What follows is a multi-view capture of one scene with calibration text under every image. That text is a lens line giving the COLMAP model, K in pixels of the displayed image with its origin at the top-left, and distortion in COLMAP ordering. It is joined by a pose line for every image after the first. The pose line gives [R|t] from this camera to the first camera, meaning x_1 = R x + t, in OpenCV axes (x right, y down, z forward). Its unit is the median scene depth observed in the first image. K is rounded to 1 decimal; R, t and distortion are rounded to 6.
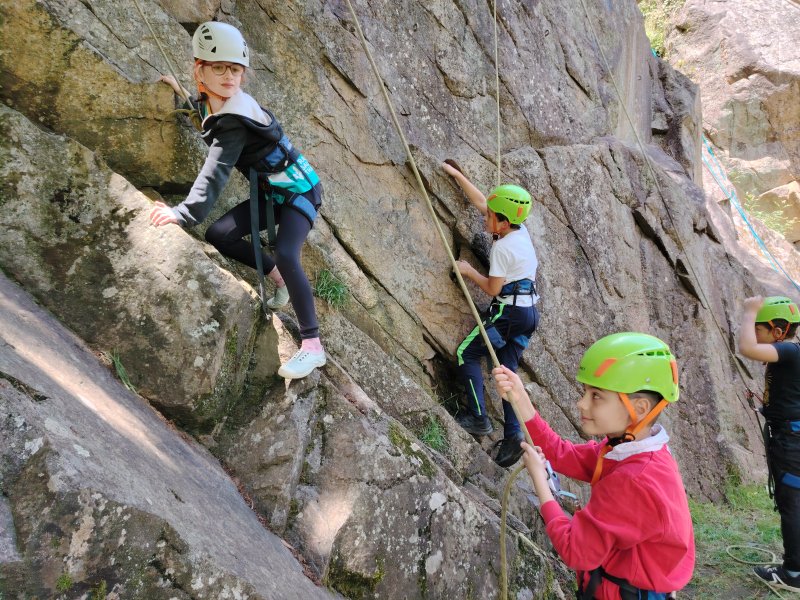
lens RADIAL K [[556.0, 0, 399.9], [0, 556.0, 292.3], [0, 0, 1]] dist [0.013997, -0.012386]
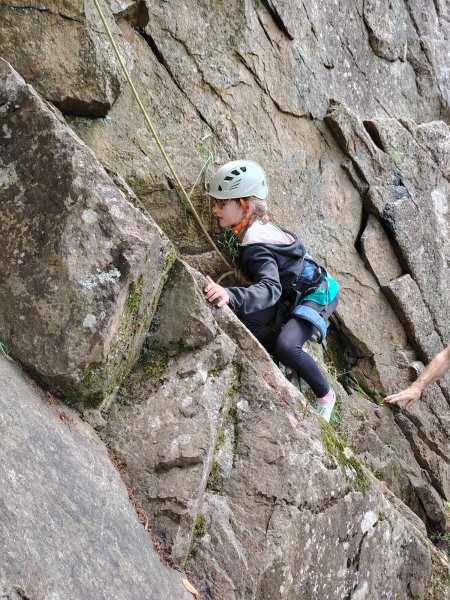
lens RADIAL K [[417.0, 0, 226.6], [0, 417.0, 296.2], [0, 0, 1]] dist [0.013997, -0.012386]
pose [[0.993390, 0.109300, -0.035072, -0.102415], [-0.105383, 0.989506, 0.098852, 0.010627], [0.045509, -0.094502, 0.994484, 0.286122]]
